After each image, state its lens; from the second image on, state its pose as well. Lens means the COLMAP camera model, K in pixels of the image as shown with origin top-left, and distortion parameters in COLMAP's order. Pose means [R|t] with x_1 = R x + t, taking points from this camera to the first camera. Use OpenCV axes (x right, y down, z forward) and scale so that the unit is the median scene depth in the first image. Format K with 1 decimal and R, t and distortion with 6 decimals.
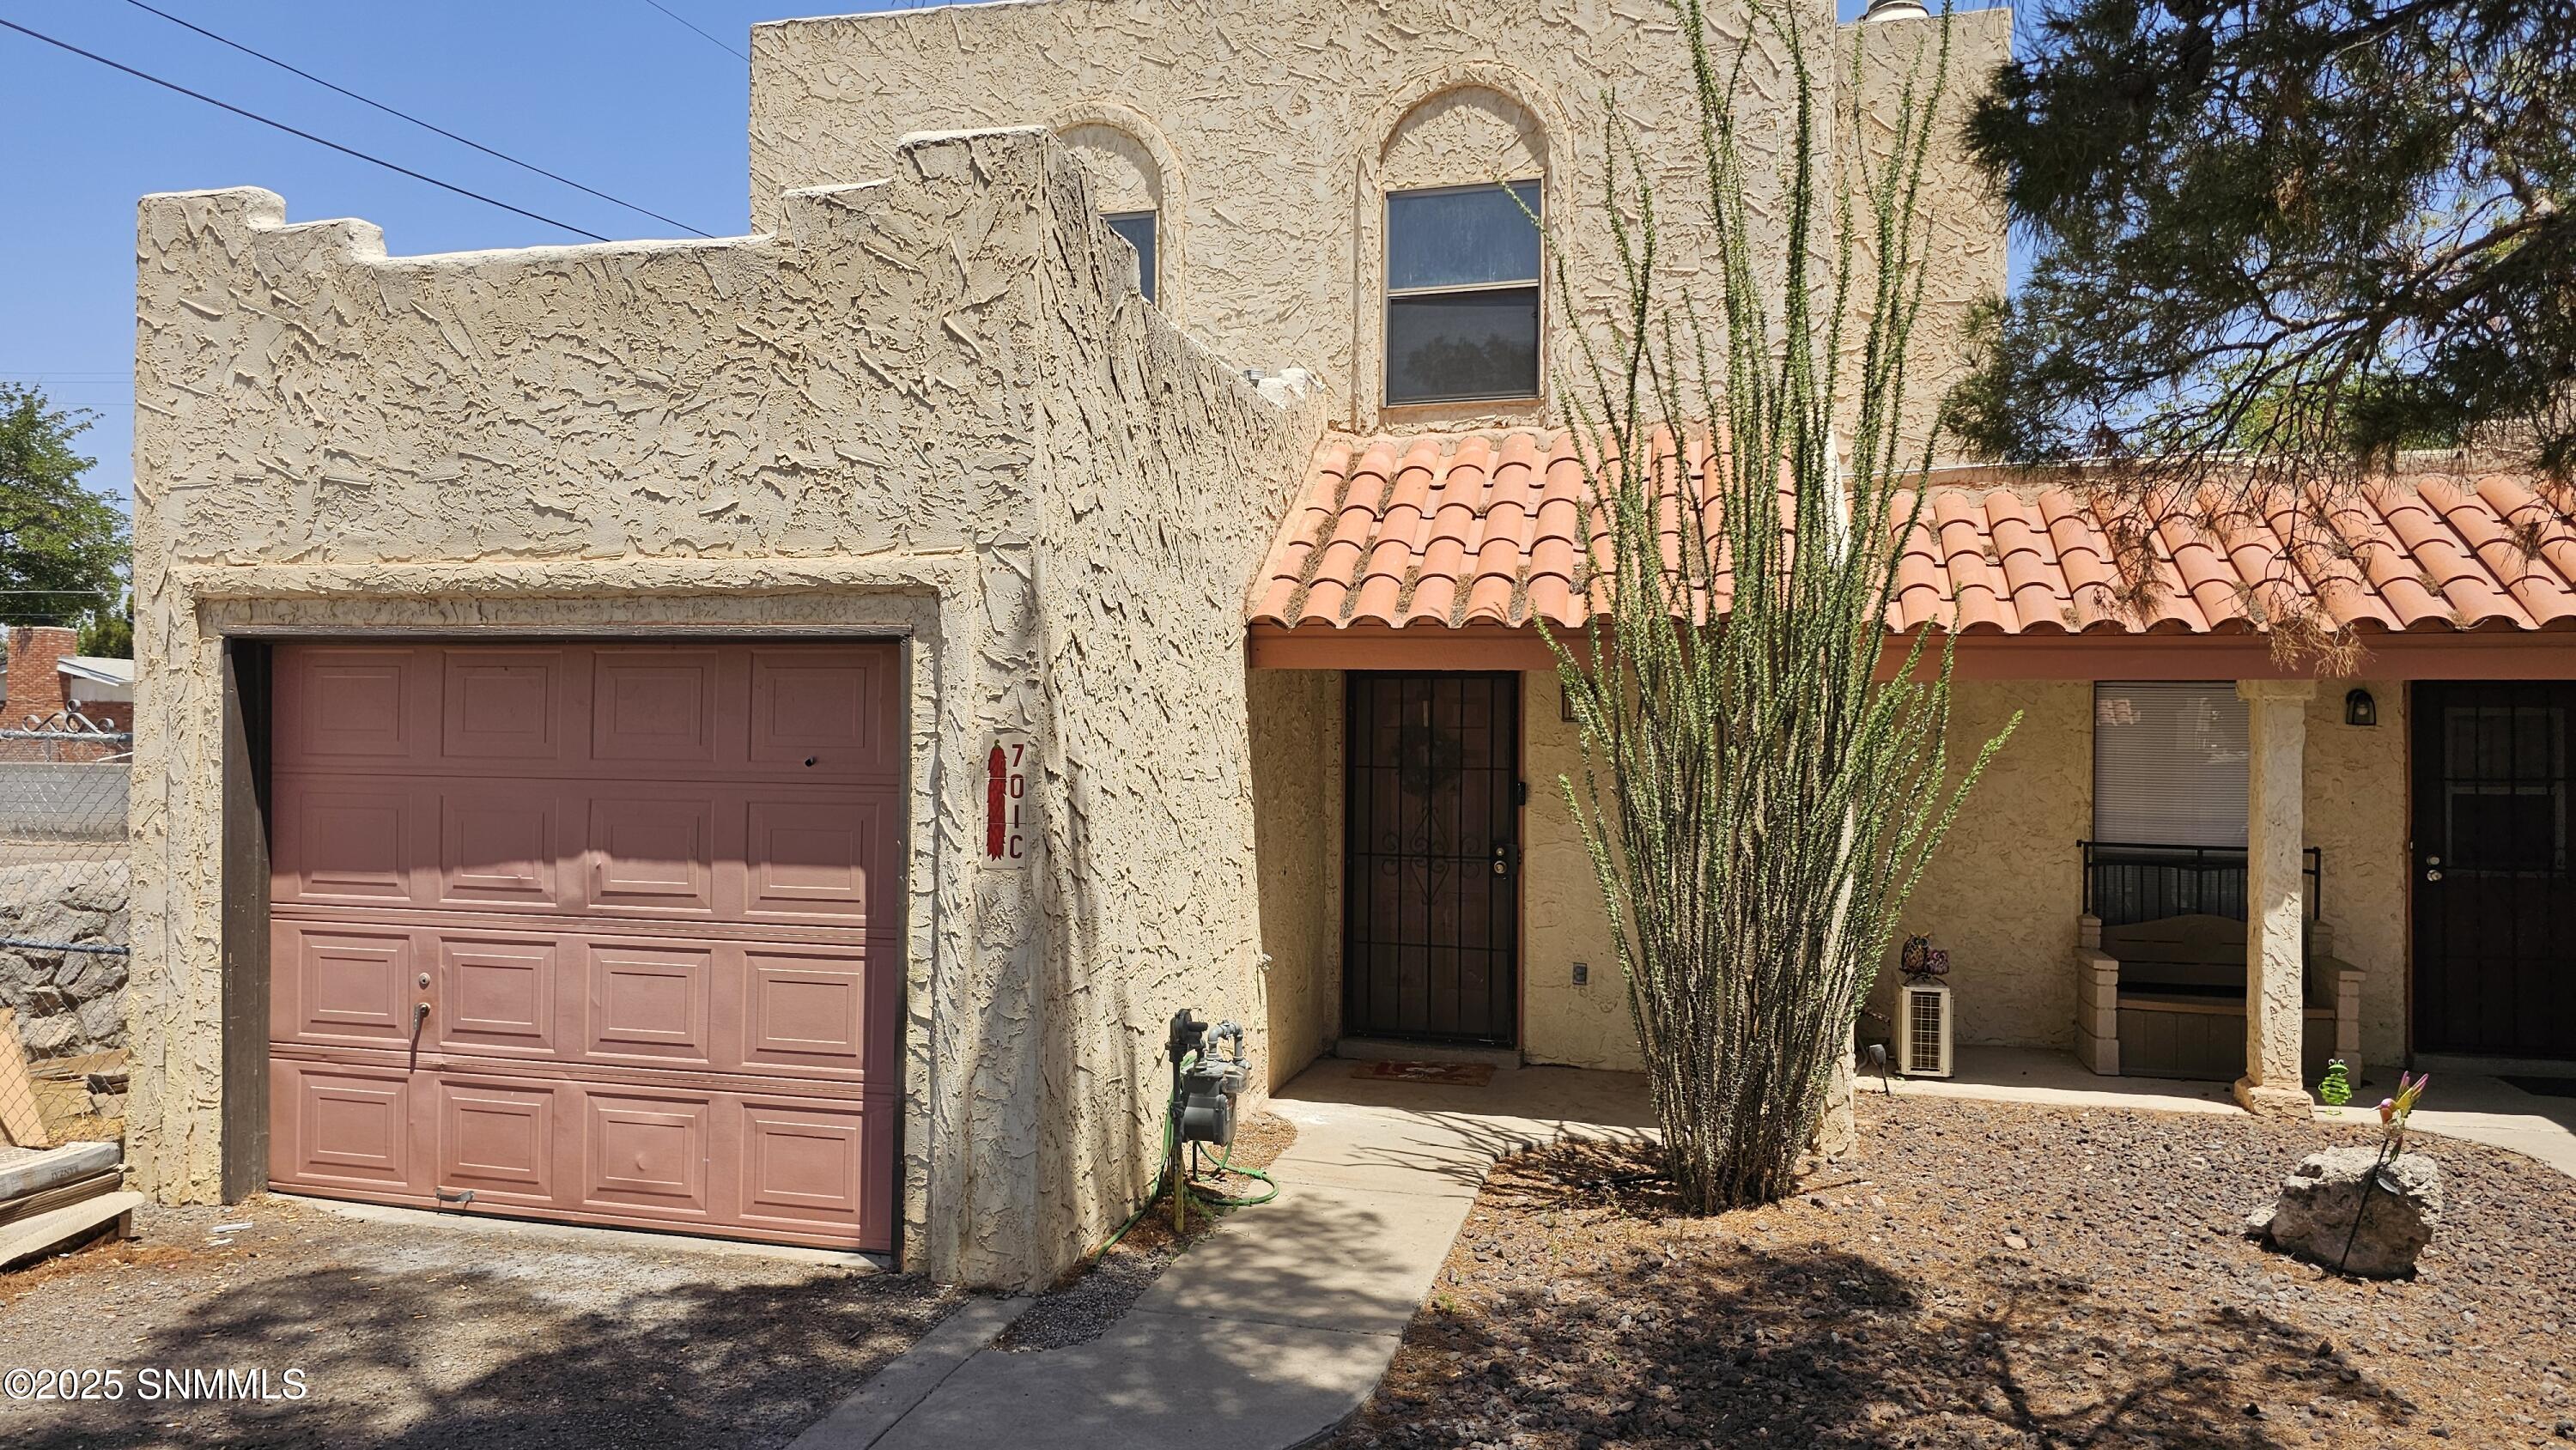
lens RADIAL K [[1707.5, 0, 1290.9], [0, 1707.5, 740.9], [0, 0, 1]] dist [0.077501, -0.086430]
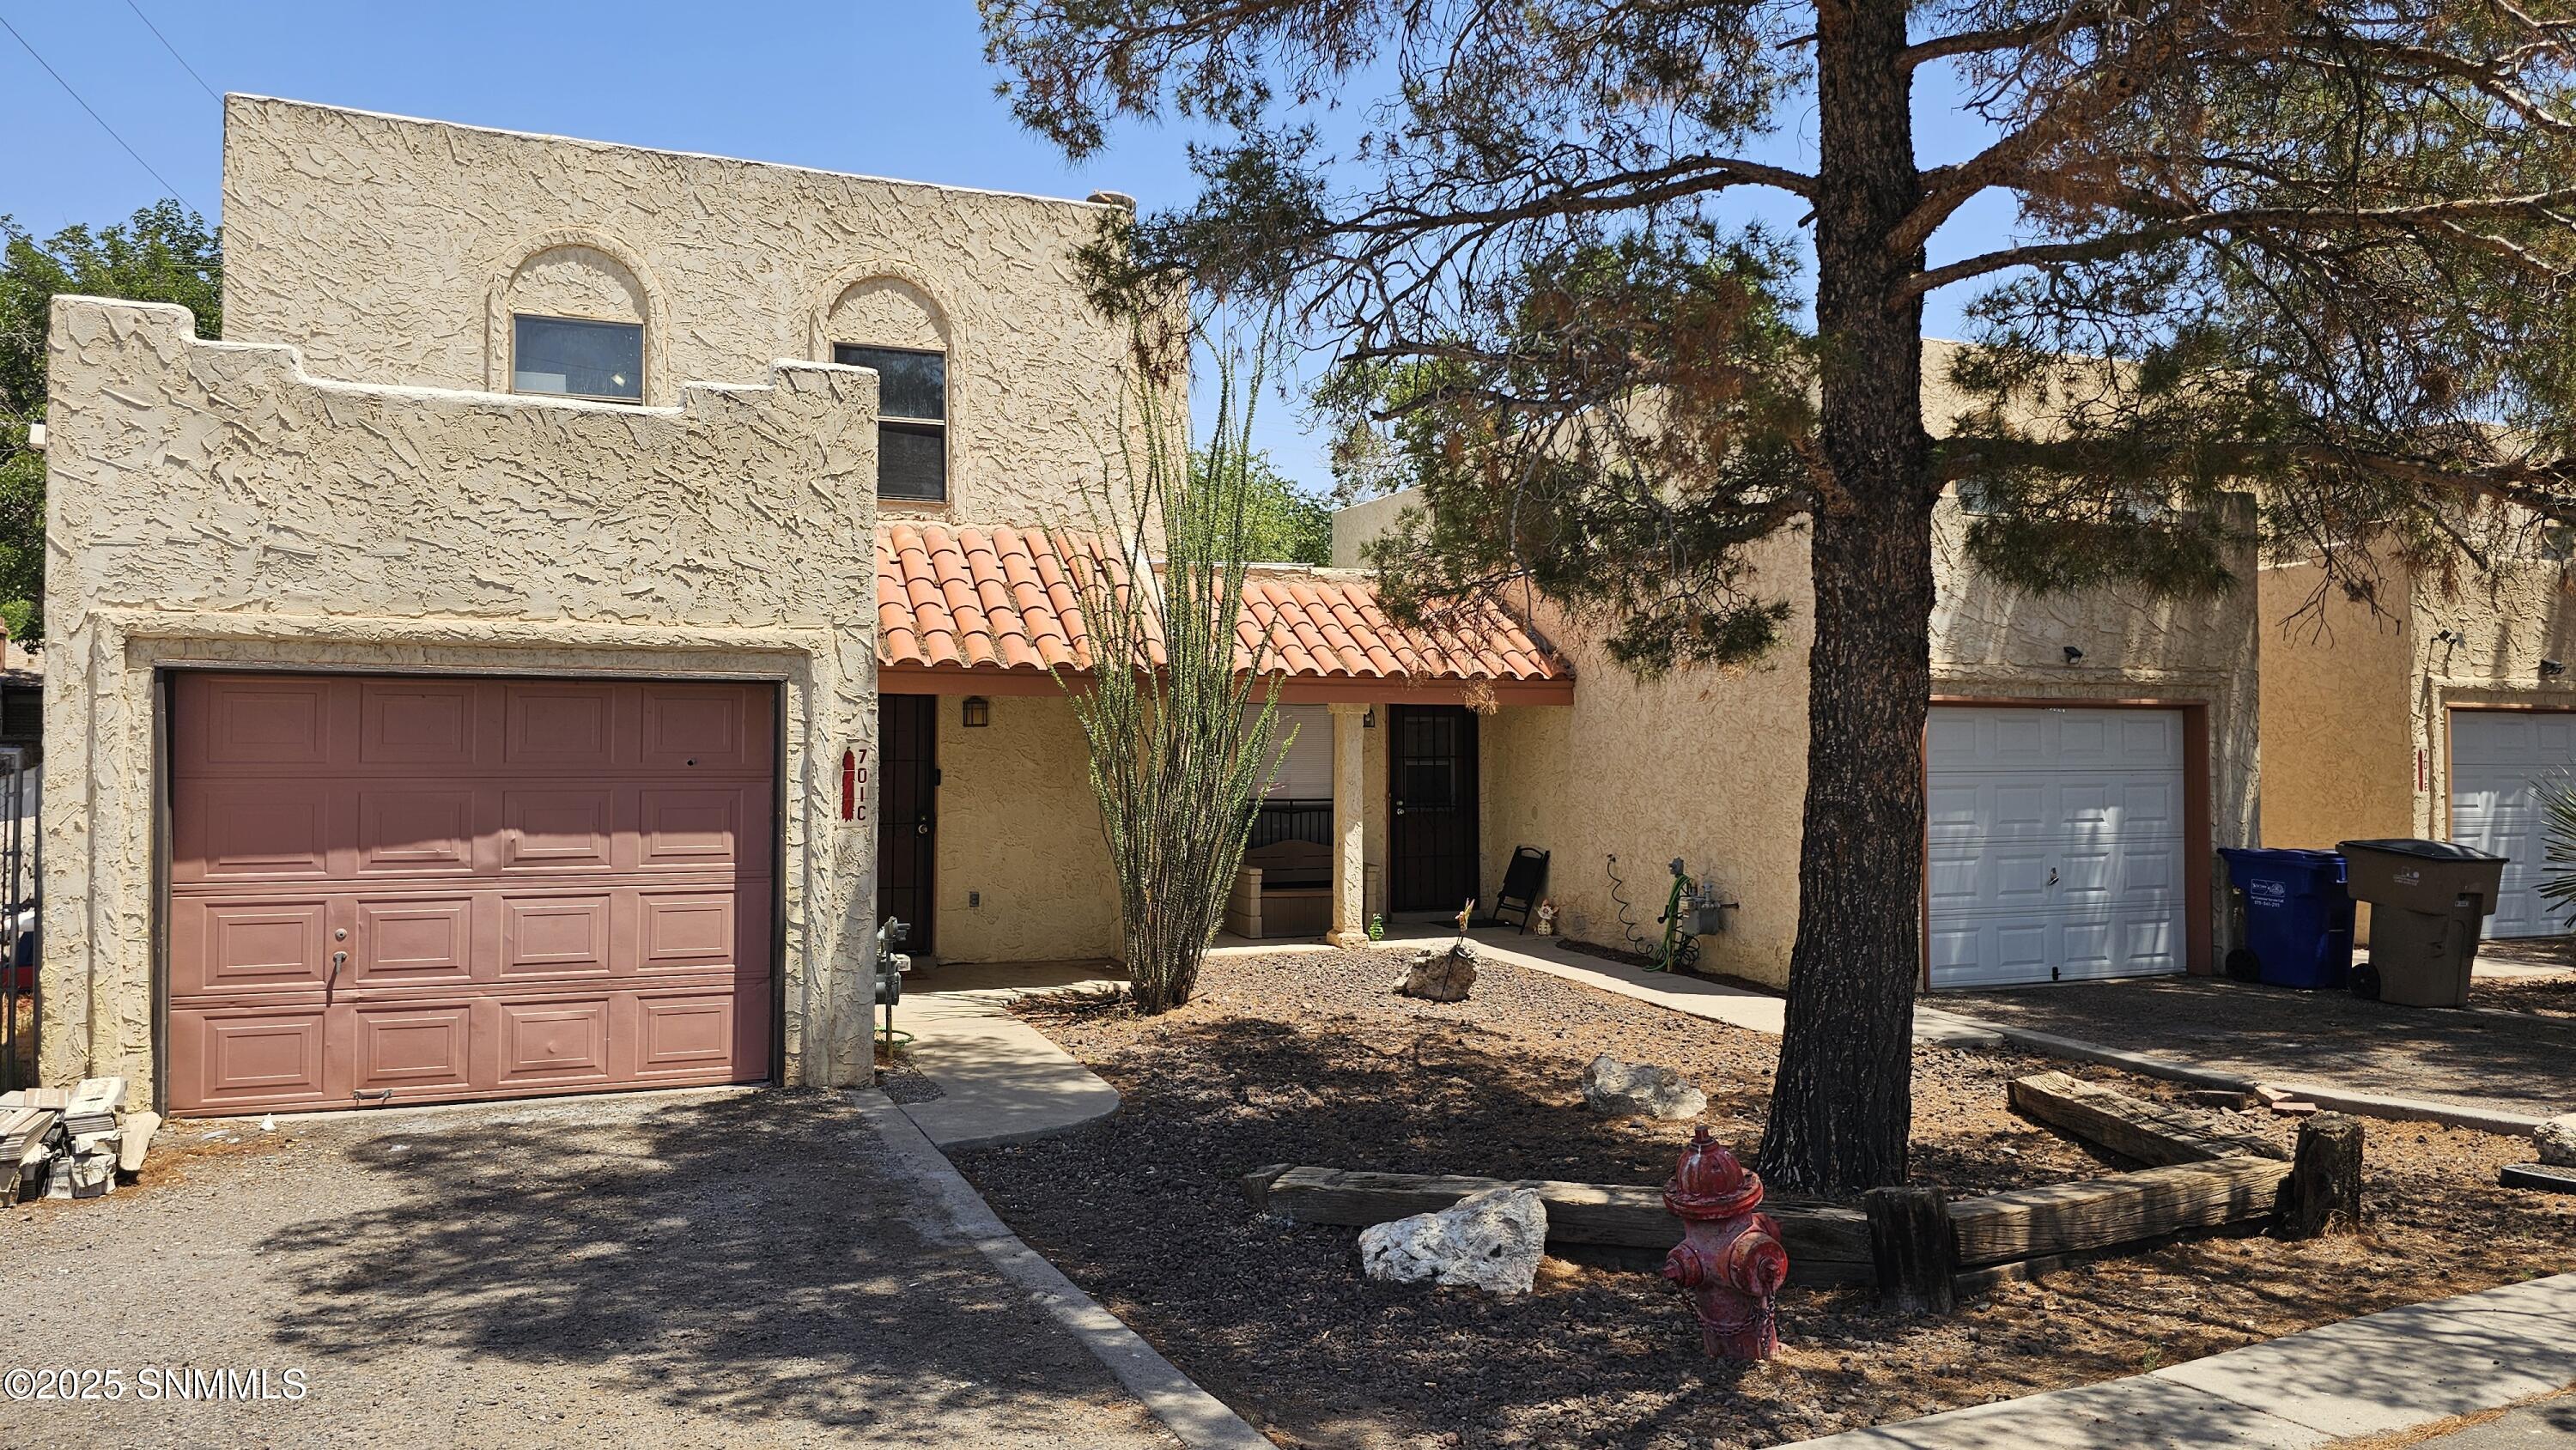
lens RADIAL K [[1707.5, 0, 1290.9], [0, 1707.5, 740.9], [0, 0, 1]] dist [0.077501, -0.086430]
pose [[0.795421, -0.008092, 0.606003, -0.740469], [0.002432, 0.999945, 0.010161, -0.019479], [-0.606052, -0.006608, 0.795397, -0.481951]]
